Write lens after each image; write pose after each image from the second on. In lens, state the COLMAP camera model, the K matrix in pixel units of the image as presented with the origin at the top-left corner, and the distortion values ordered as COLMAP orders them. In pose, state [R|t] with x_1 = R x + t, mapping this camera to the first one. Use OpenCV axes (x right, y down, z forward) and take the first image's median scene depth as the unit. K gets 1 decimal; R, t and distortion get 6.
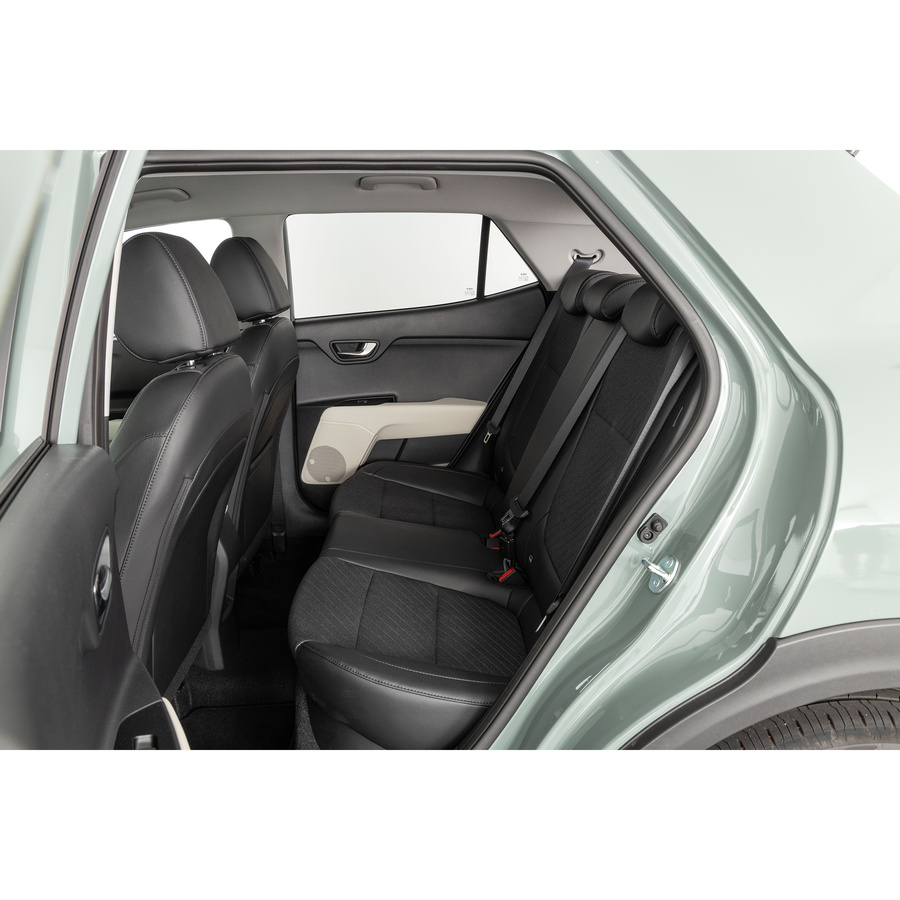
lens RADIAL K [[762.6, 0, 453.1], [0, 762.6, 451.6], [0, 0, 1]] dist [0.005752, 0.003388]
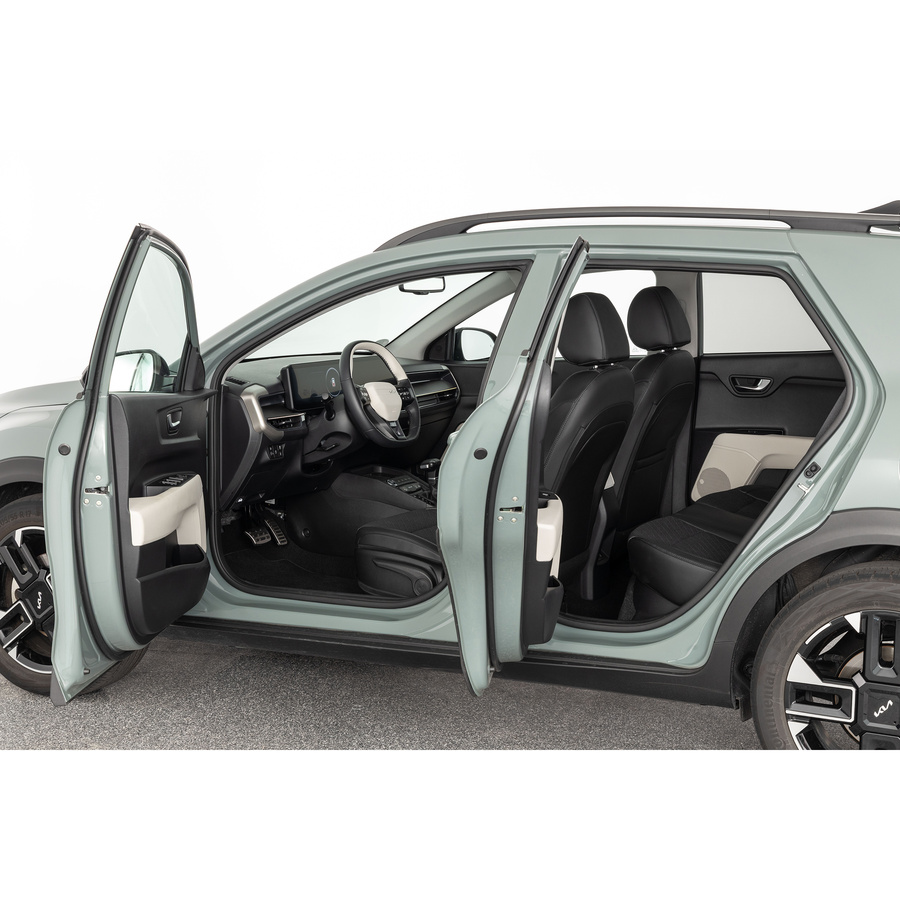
lens RADIAL K [[1652.4, 0, 450.2], [0, 1652.4, 449.1], [0, 0, 1]] dist [0.164061, 0.000000]
pose [[0.885913, 0.103639, -0.452124, 0.720141], [-0.161689, 0.982583, -0.091586, 0.308982], [0.434758, 0.154241, 0.887240, -1.630069]]
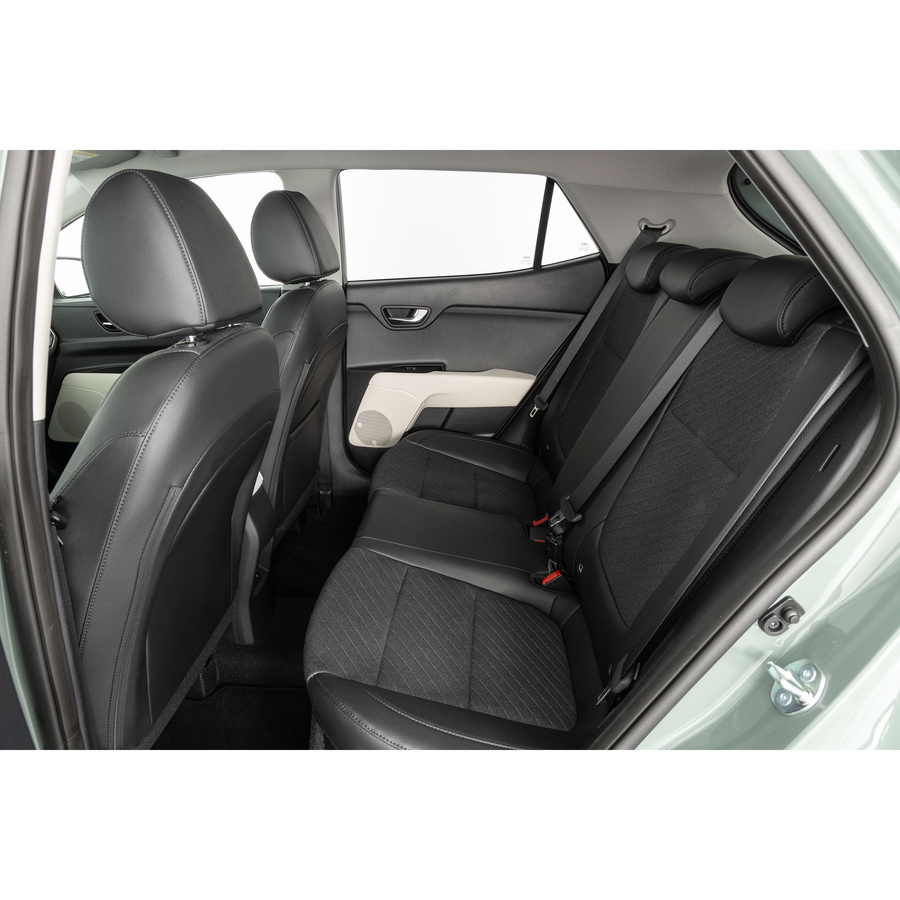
lens RADIAL K [[617.8, 0, 451.7], [0, 617.8, 450.0], [0, 0, 1]] dist [0.022444, -0.003634]
pose [[0.996223, 0.061144, -0.061647, -0.011516], [-0.054848, 0.993564, 0.099103, -0.052427], [0.067309, -0.095347, 0.993166, 0.230554]]
